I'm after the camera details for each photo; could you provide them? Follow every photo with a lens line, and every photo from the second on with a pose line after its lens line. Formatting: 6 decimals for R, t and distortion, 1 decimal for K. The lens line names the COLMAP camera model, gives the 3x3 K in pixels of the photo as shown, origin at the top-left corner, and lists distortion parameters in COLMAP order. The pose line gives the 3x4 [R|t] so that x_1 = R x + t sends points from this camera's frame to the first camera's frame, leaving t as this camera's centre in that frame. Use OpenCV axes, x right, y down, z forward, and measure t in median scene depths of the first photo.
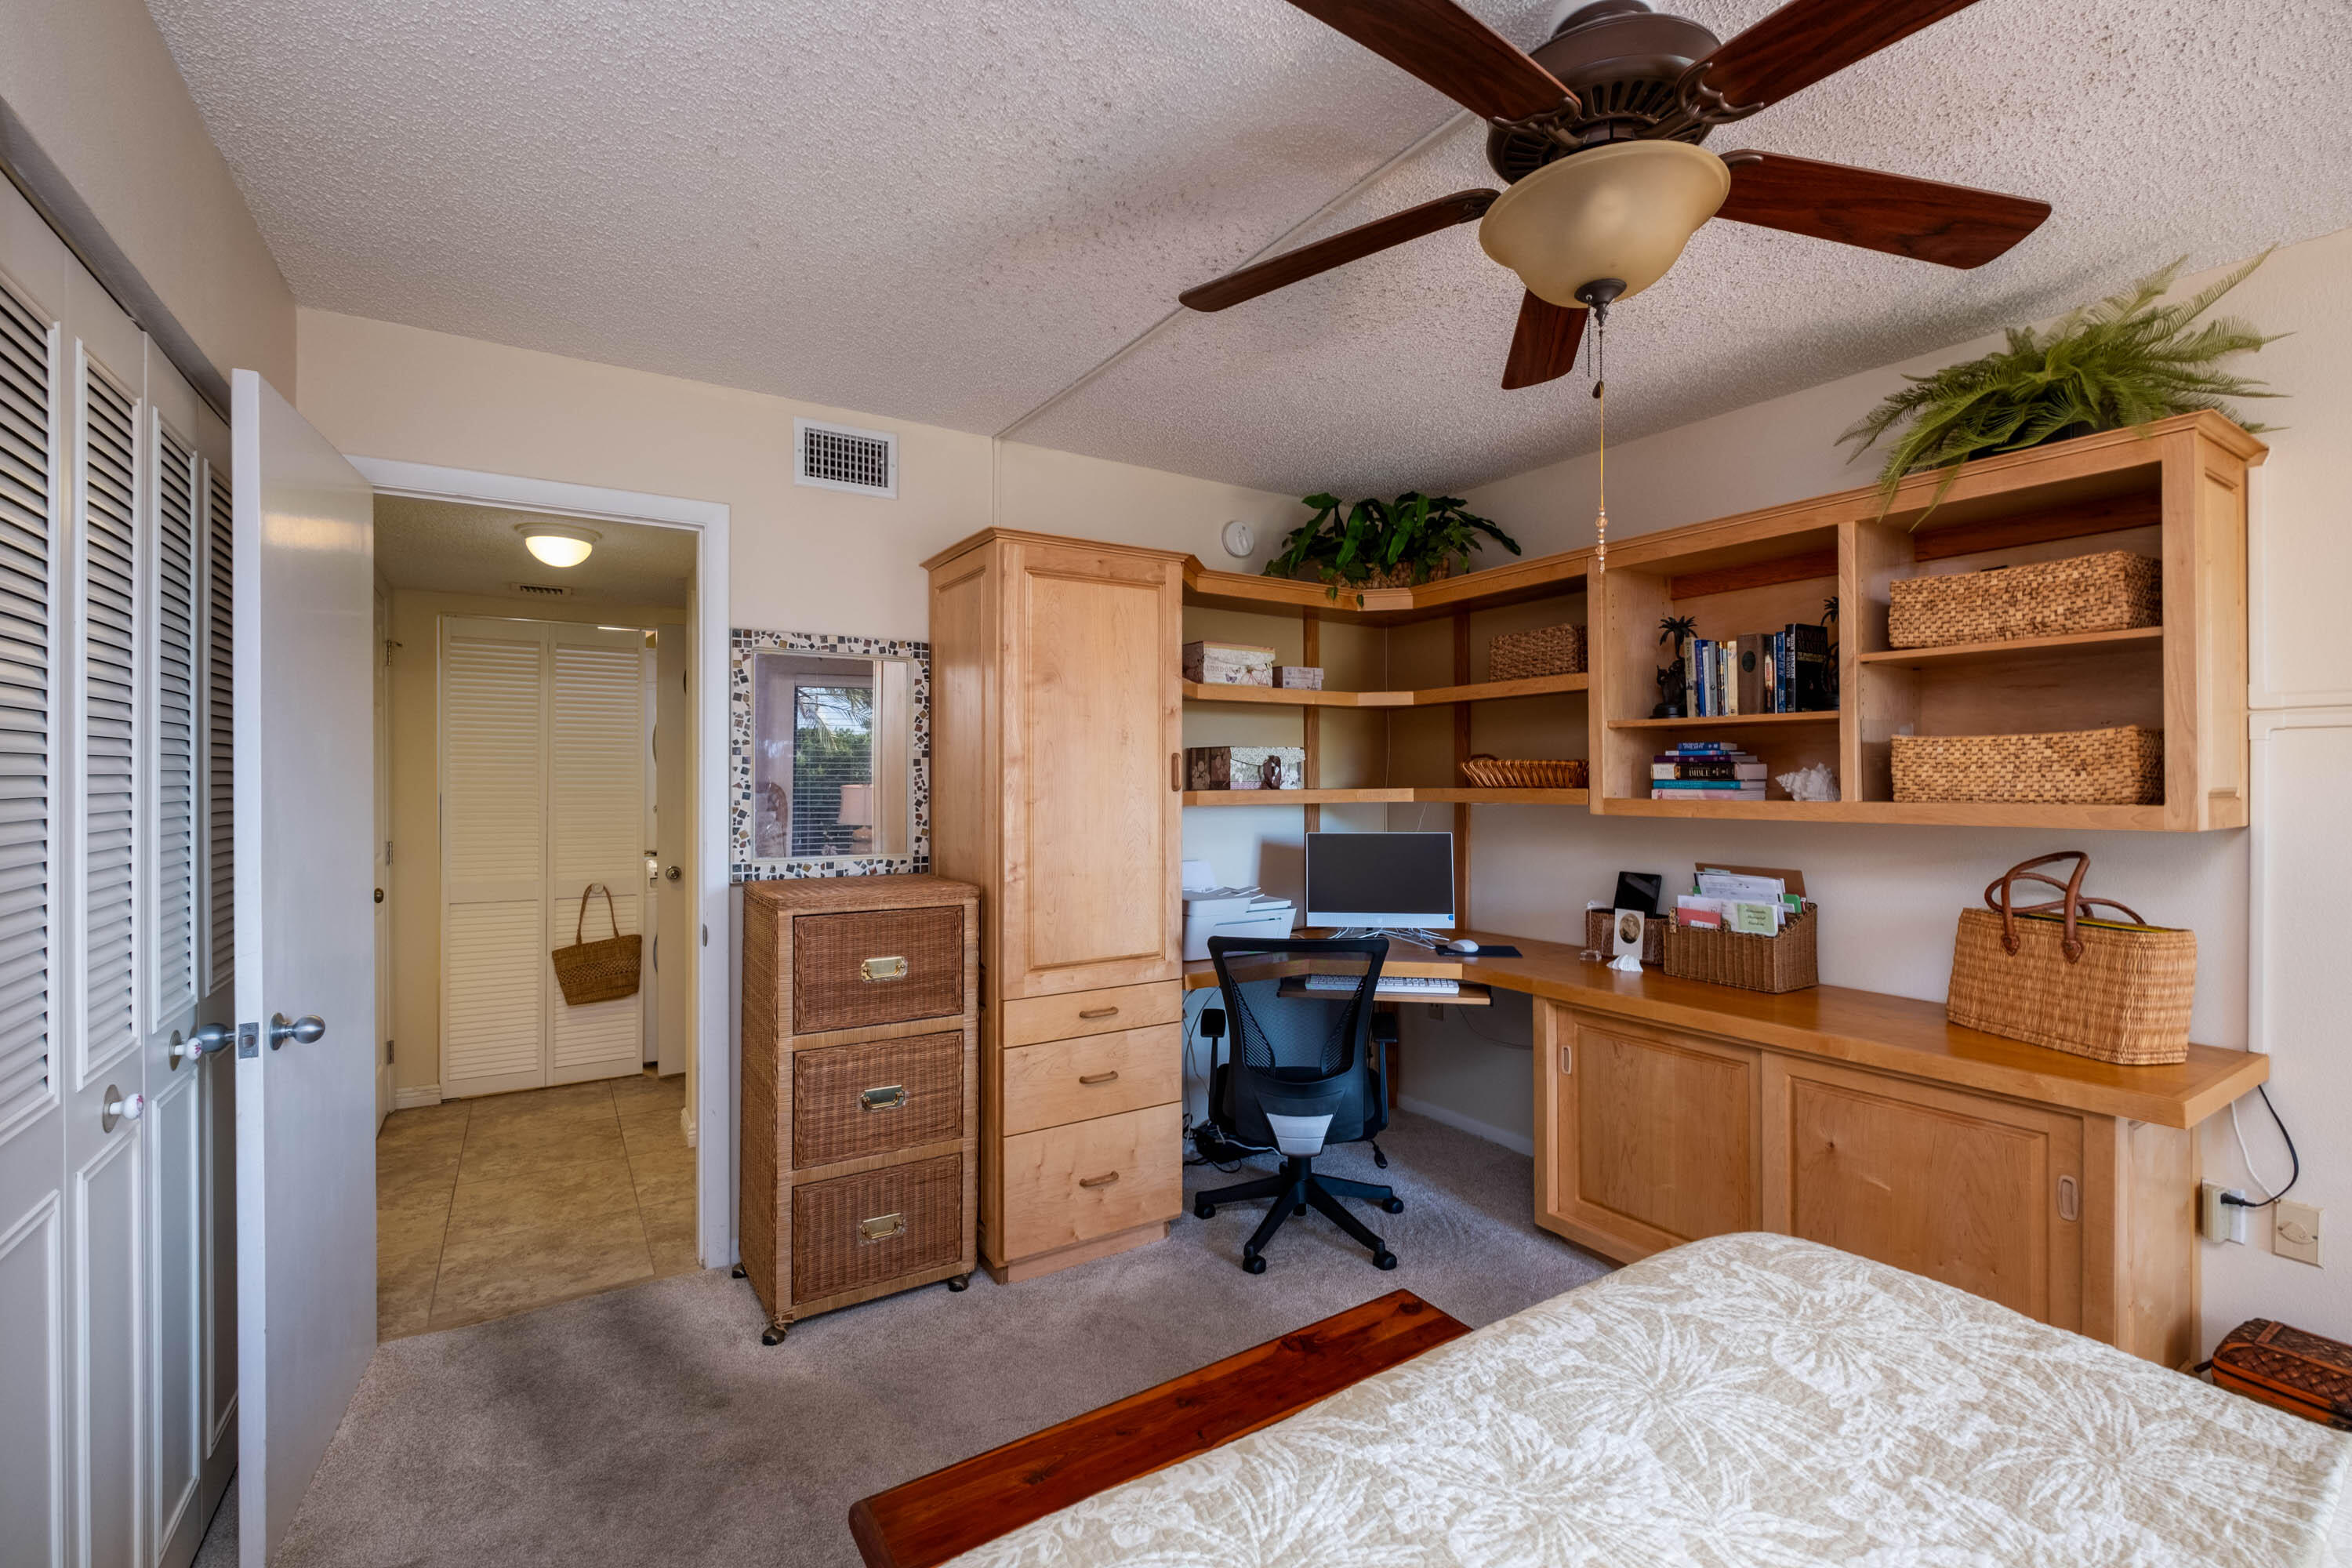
lens RADIAL K [[1021.5, 0, 1177.9], [0, 1021.5, 780.1], [0, 0, 1]] dist [-0.002162, -0.000833]
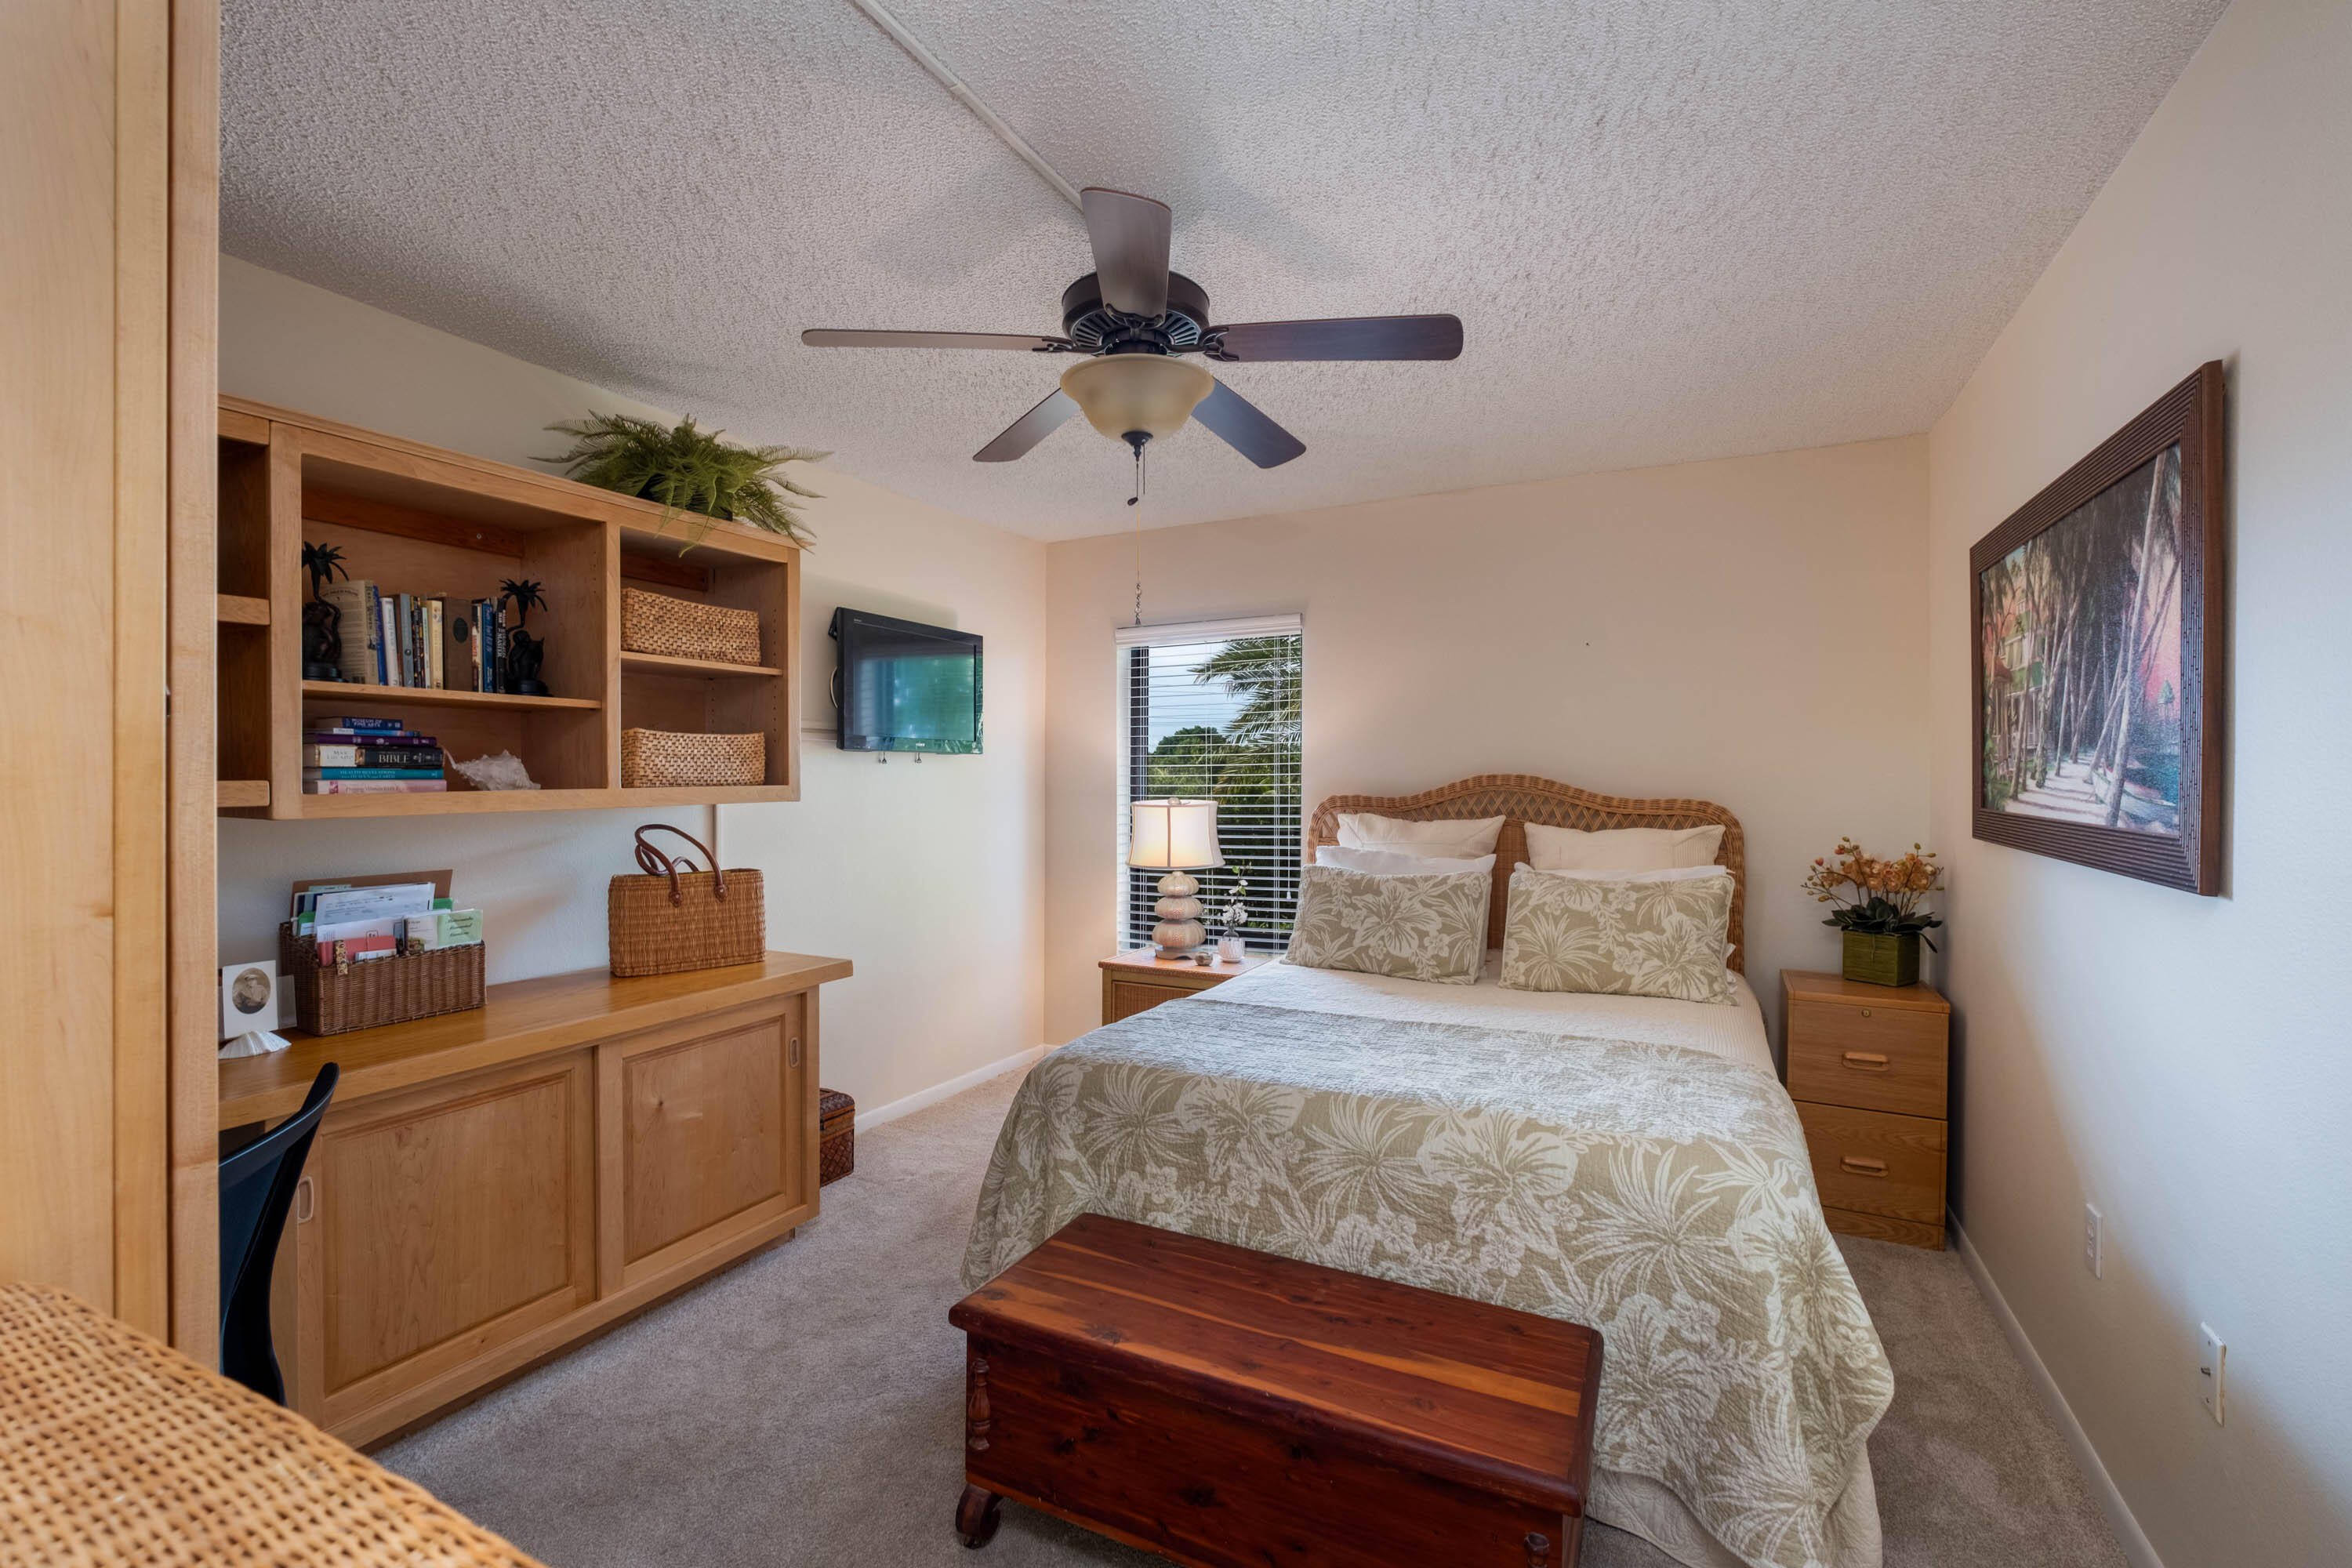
lens RADIAL K [[1021.5, 0, 1177.5], [0, 1021.5, 778.6], [0, 0, 1]] dist [-0.002162, -0.000833]
pose [[-0.508725, -0.005847, 0.860910, -0.487434], [-0.000056, 0.999977, 0.006758, 0.003046], [-0.860929, 0.003390, -0.508713, 0.915113]]
